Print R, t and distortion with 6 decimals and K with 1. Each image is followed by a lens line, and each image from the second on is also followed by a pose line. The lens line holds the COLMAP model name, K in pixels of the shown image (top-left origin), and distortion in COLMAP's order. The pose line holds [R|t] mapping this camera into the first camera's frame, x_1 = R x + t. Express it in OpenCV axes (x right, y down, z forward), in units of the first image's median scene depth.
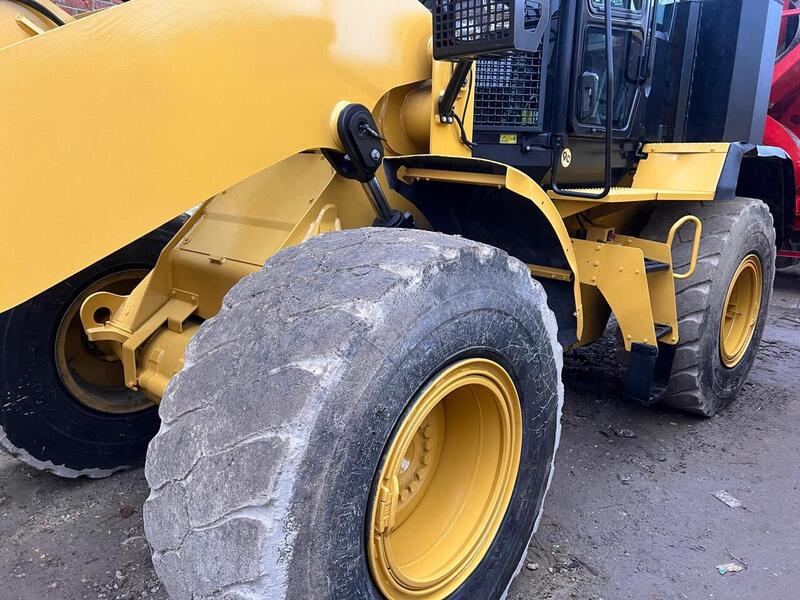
lens RADIAL K [[595.4, 0, 400.0], [0, 595.4, 300.0], [0, 0, 1]] dist [0.058284, -0.072318]
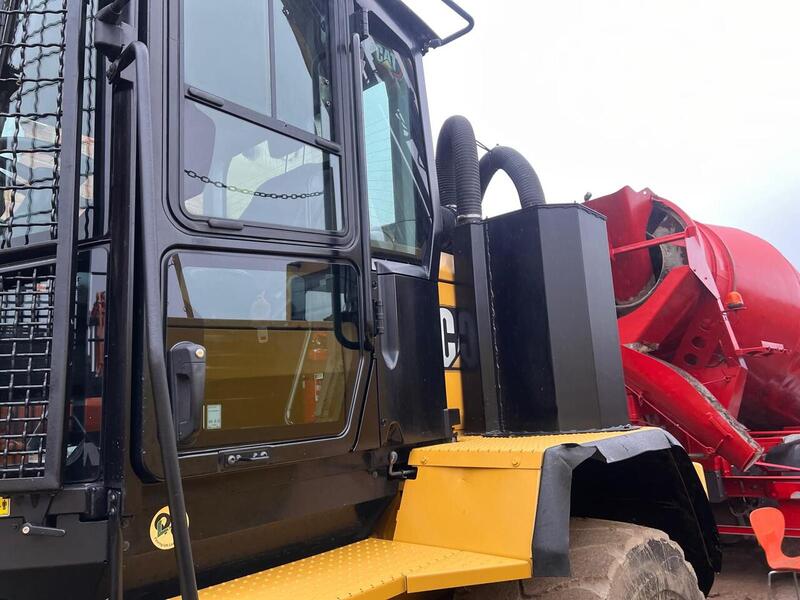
lens RADIAL K [[591.7, 0, 399.8], [0, 591.7, 294.9], [0, 0, 1]] dist [0.057443, -0.065405]
pose [[0.993659, -0.060421, 0.094821, 0.480943], [0.093343, 0.913449, -0.396105, -0.237359], [-0.062681, 0.402444, 0.913296, 0.613392]]
